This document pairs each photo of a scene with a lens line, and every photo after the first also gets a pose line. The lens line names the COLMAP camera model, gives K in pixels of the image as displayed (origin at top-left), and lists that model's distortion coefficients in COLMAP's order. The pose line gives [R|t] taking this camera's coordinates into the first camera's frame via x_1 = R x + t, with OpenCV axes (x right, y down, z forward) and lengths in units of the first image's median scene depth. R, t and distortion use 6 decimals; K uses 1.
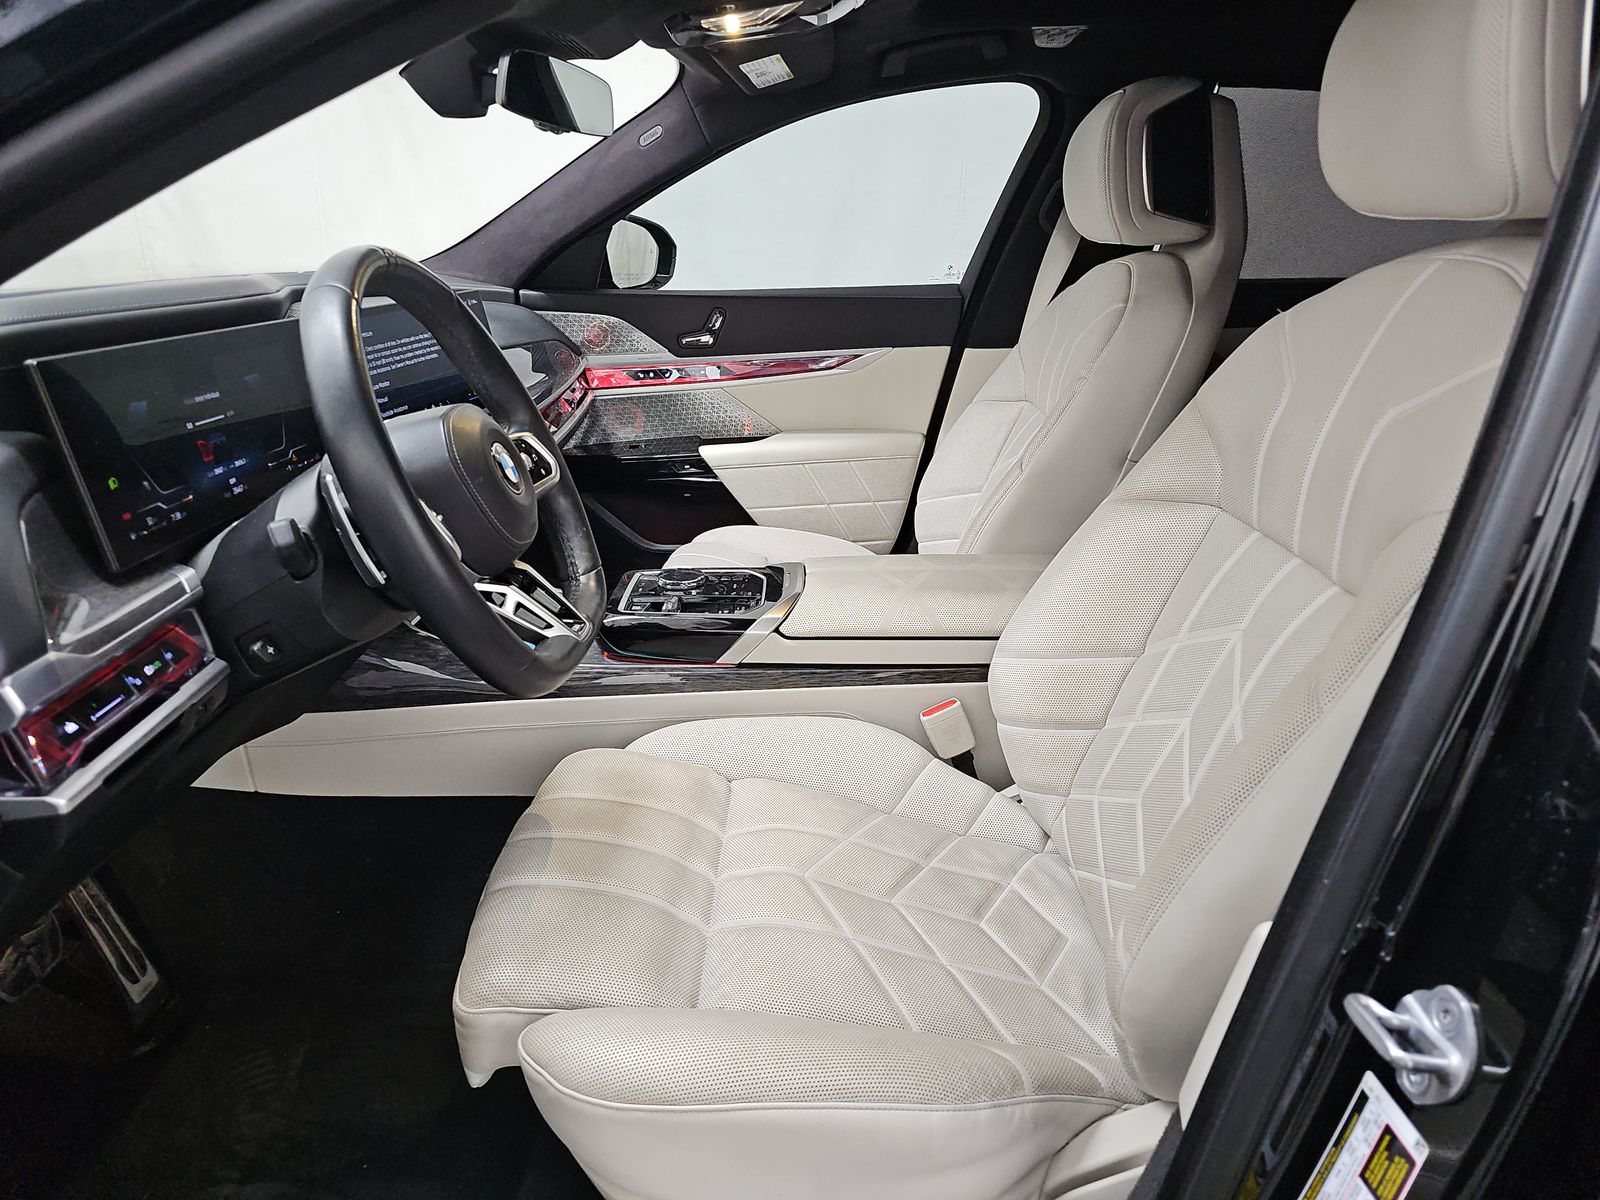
lens RADIAL K [[1047.2, 0, 798.3], [0, 1047.2, 607.5], [0, 0, 1]] dist [0.035036, -0.030511]
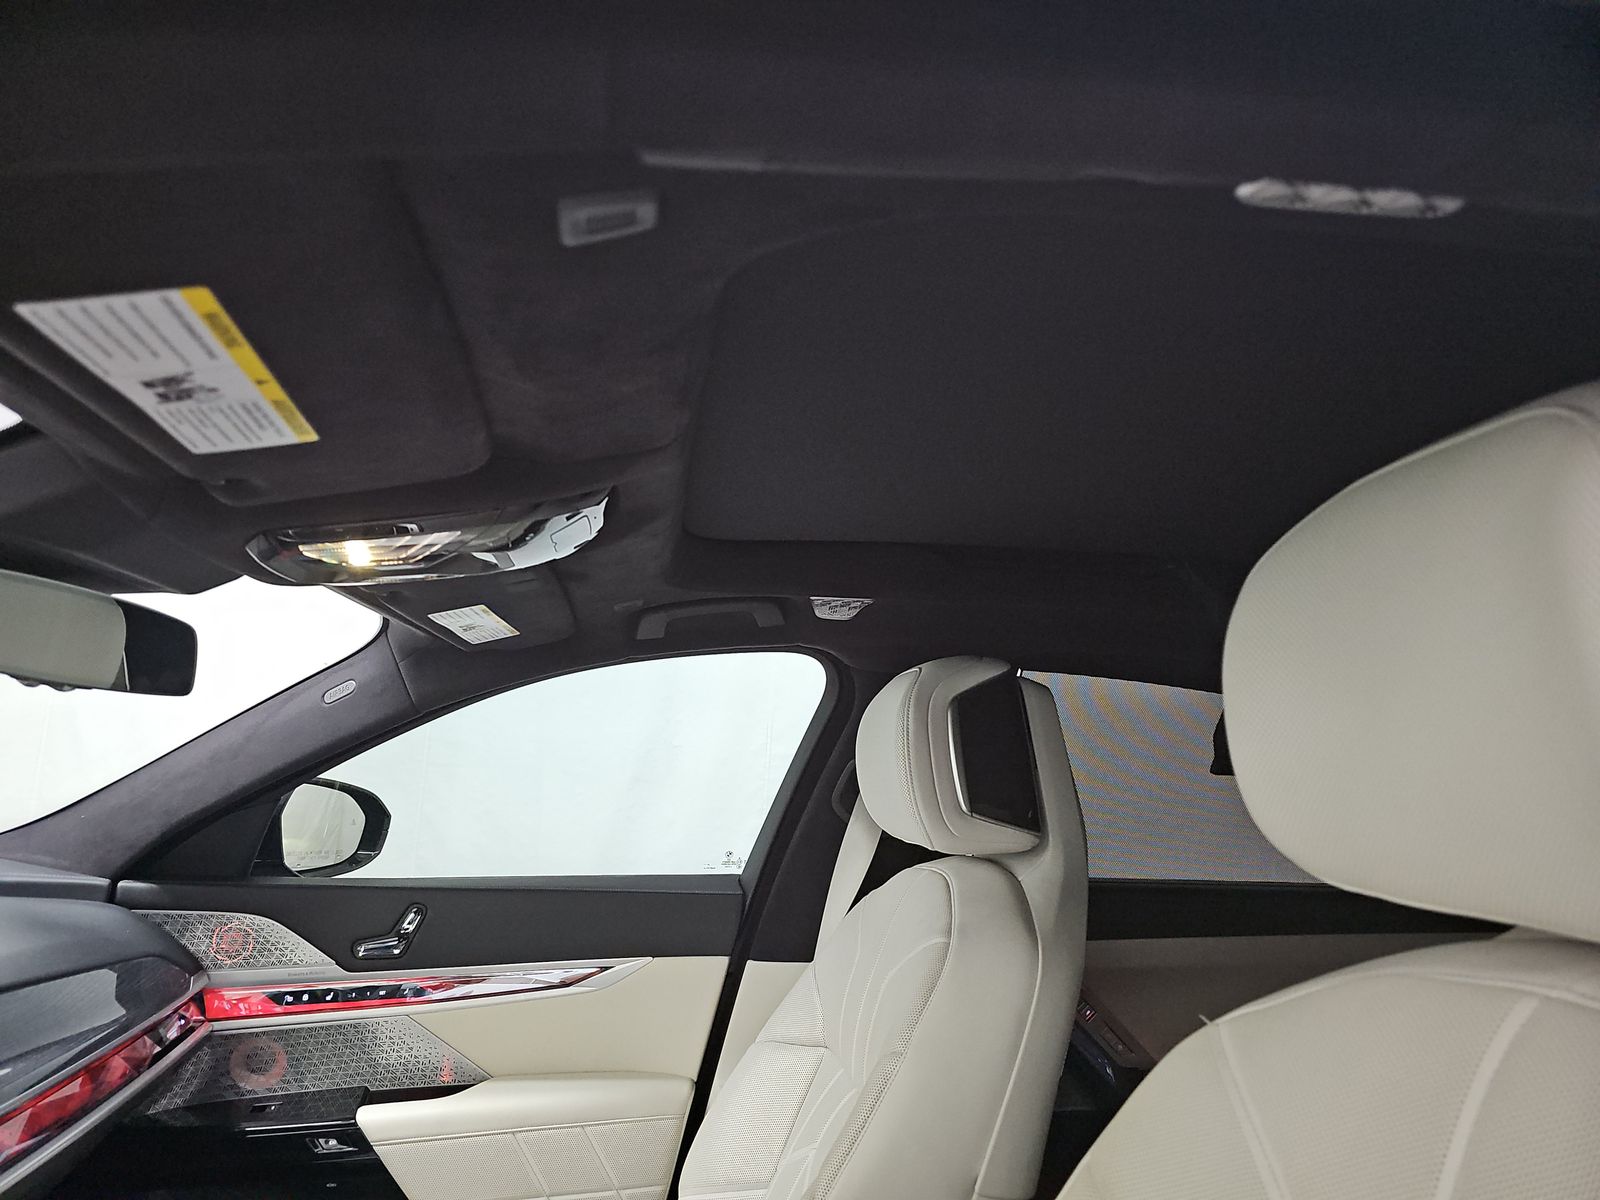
lens RADIAL K [[1047.2, 0, 797.6], [0, 1047.2, 596.7], [0, 0, 1]] dist [0.035036, -0.030511]
pose [[0.986773, 0.056476, 0.151954, 0.067149], [0.024806, 0.873711, -0.485813, -0.110900], [-0.160200, 0.483157, 0.860753, 0.219032]]
